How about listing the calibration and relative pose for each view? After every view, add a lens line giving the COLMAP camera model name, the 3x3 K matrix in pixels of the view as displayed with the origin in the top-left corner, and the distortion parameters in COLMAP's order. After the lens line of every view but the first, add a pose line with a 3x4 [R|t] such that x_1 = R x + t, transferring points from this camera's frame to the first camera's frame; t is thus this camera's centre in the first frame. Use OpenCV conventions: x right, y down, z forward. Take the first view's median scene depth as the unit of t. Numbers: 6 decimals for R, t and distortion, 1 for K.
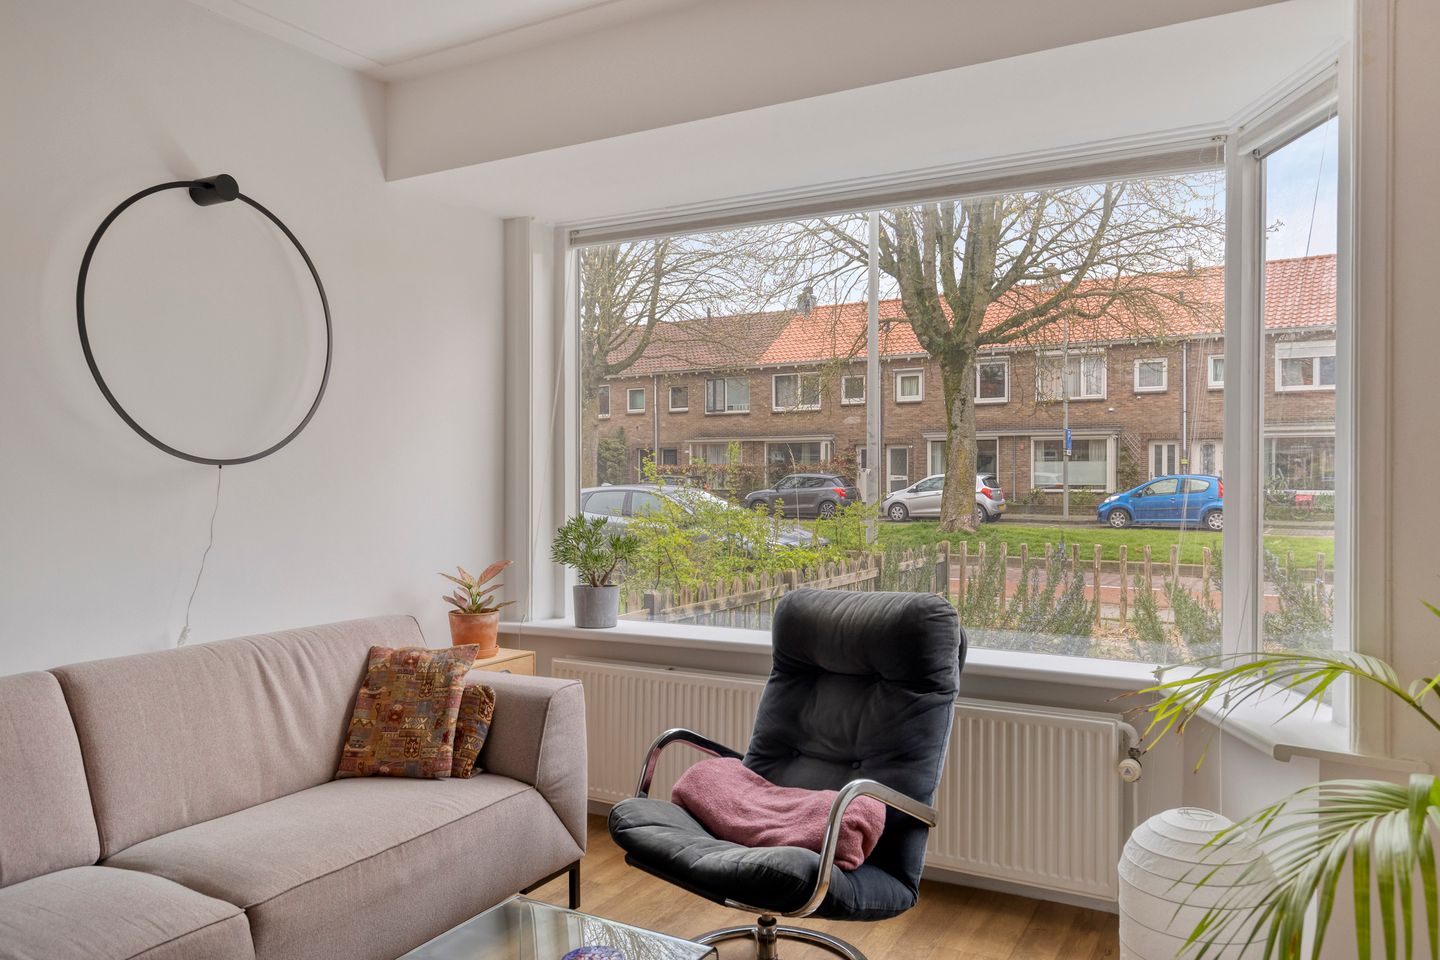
lens RADIAL K [[1003.8, 0, 717.6], [0, 1003.8, 480.3], [0, 0, 1]] dist [0.004406, -0.005294]
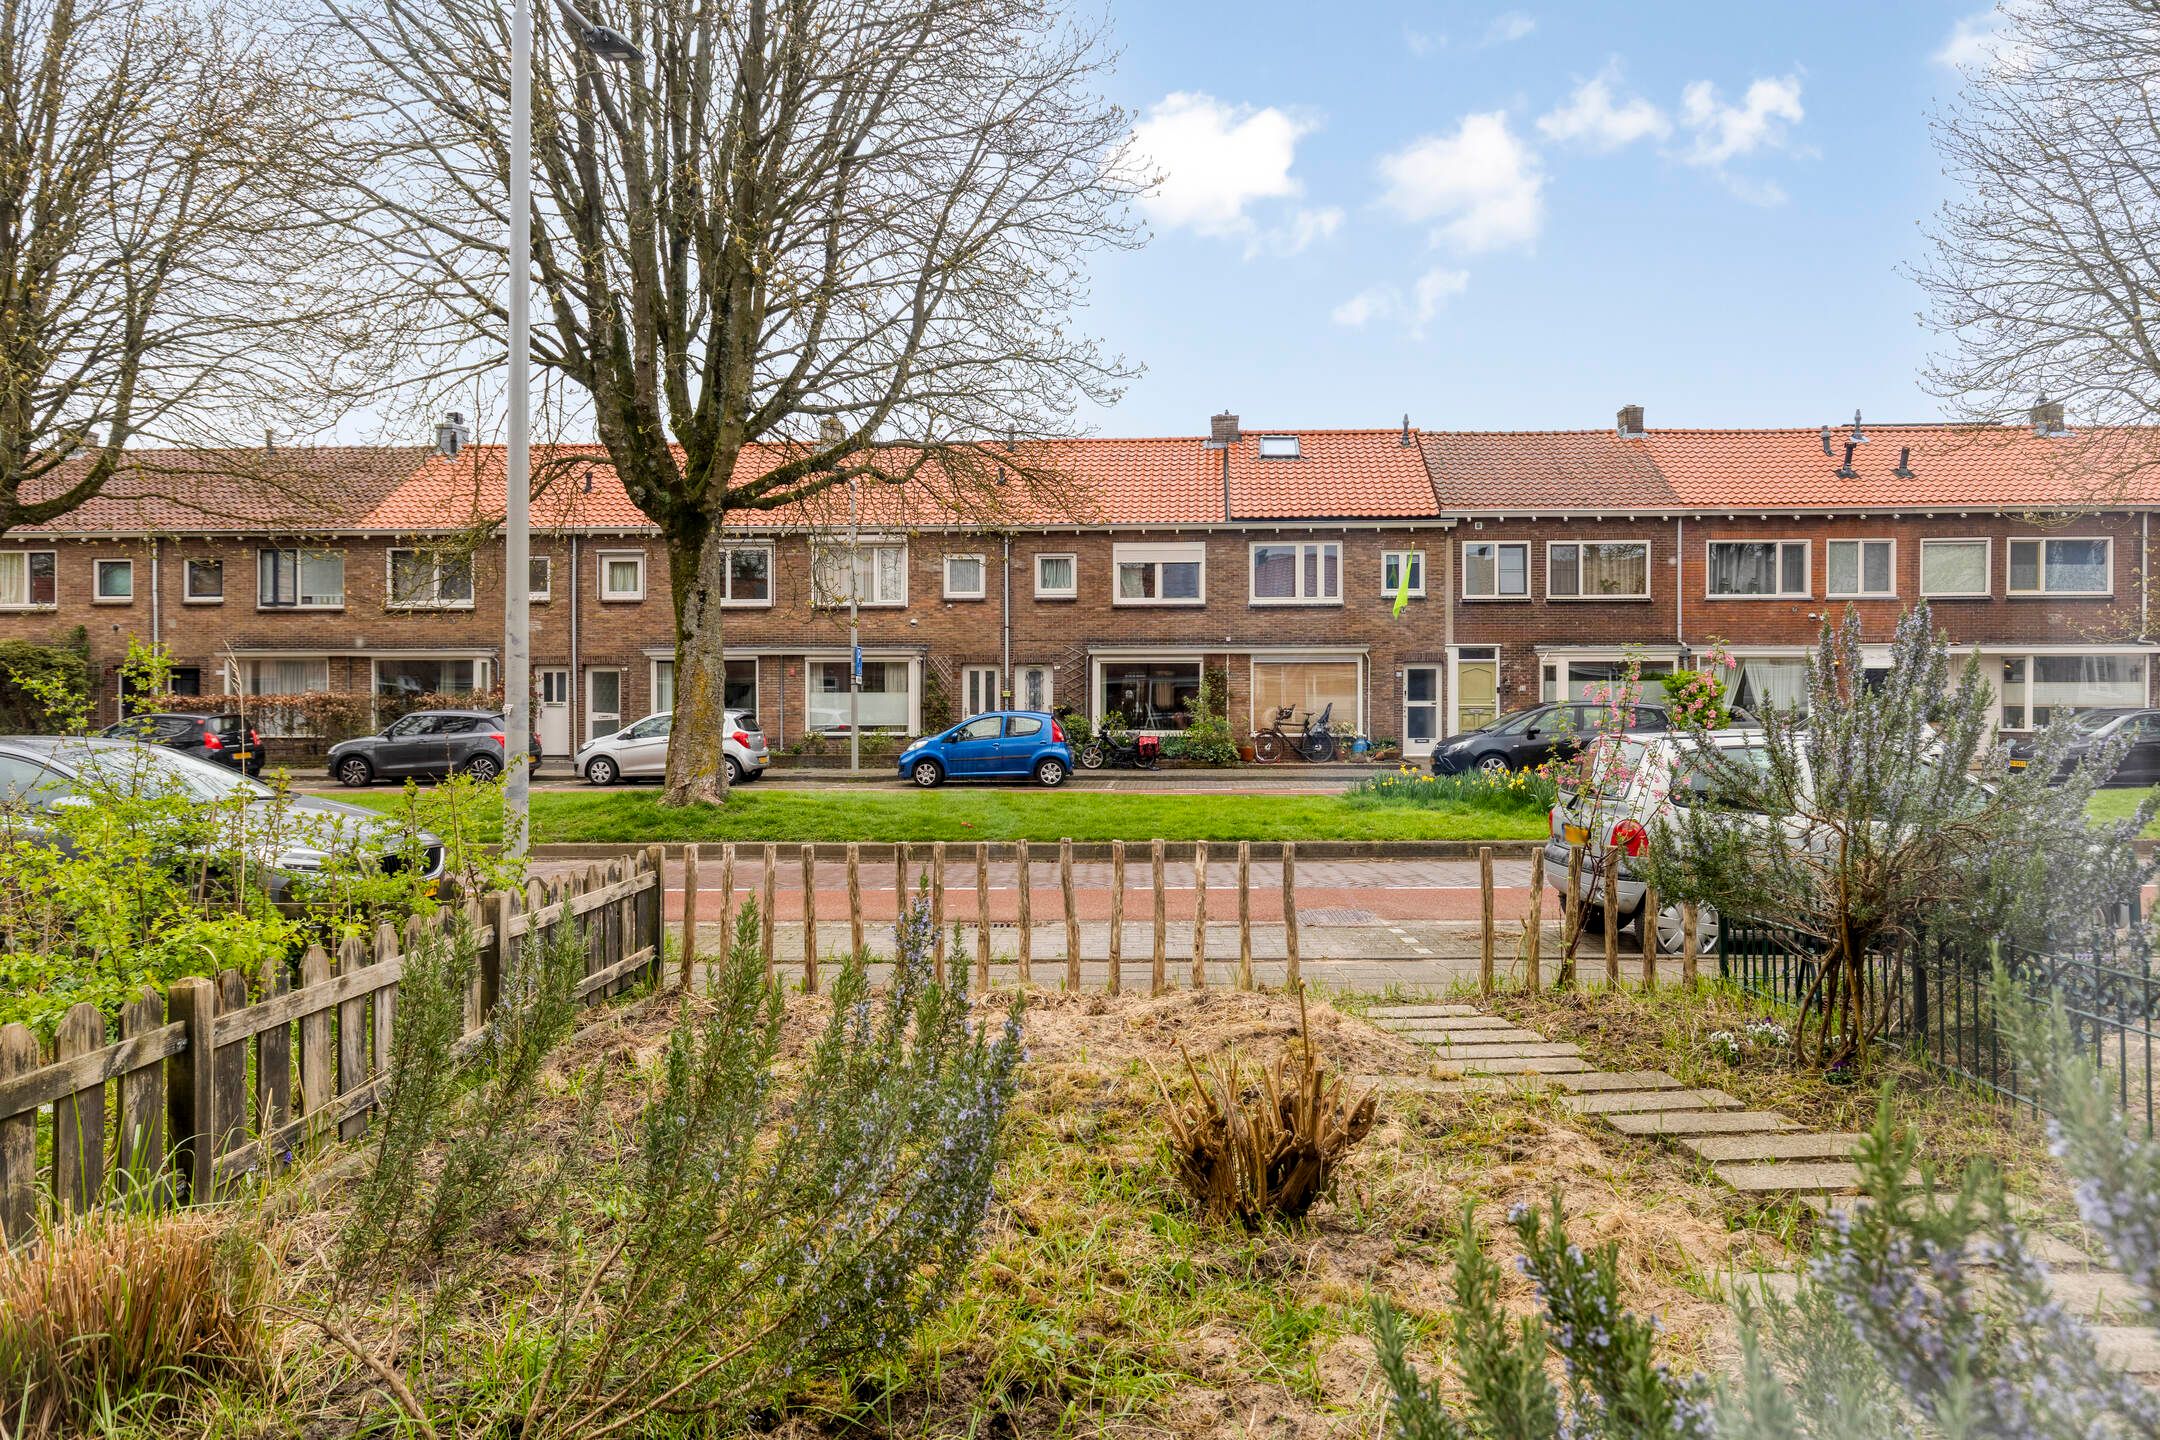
lens RADIAL K [[1085.9, 0, 1070.1], [0, 1085.9, 710.7], [0, 0, 1]] dist [-0.003294, 0.000224]
pose [[0.849859, -0.001848, 0.527008, 0.075211], [0.004504, 0.999983, -0.003756, -0.002650], [-0.526992, 0.005565, 0.849852, 0.276875]]
